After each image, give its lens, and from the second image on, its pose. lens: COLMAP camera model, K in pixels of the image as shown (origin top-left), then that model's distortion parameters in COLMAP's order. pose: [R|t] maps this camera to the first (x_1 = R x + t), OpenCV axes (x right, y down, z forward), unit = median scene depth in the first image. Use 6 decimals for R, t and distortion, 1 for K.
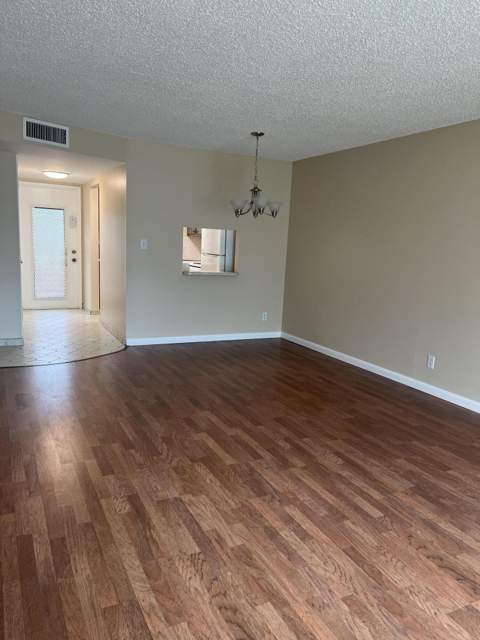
lens RADIAL K [[490.6, 0, 260.2], [0, 490.6, 337.3], [0, 0, 1]] dist [0.077564, -0.130771]
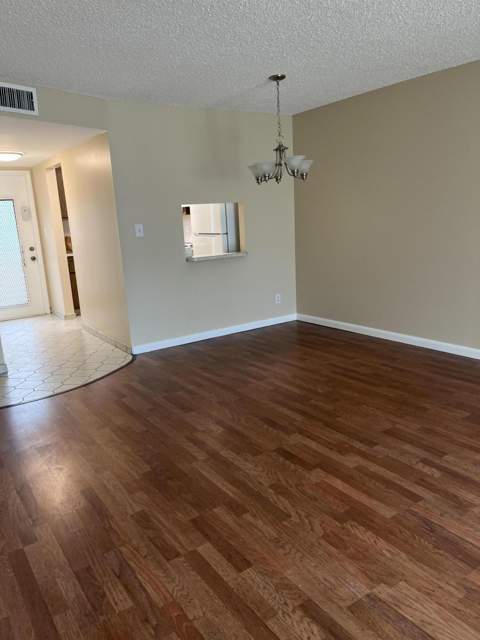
lens RADIAL K [[490.6, 0, 260.2], [0, 490.6, 337.3], [0, 0, 1]] dist [0.077564, -0.130771]
pose [[0.985685, -0.130347, 0.106933, -0.168059], [0.124340, 0.990359, 0.061065, -0.042514], [-0.113862, -0.046895, 0.992389, 0.174001]]
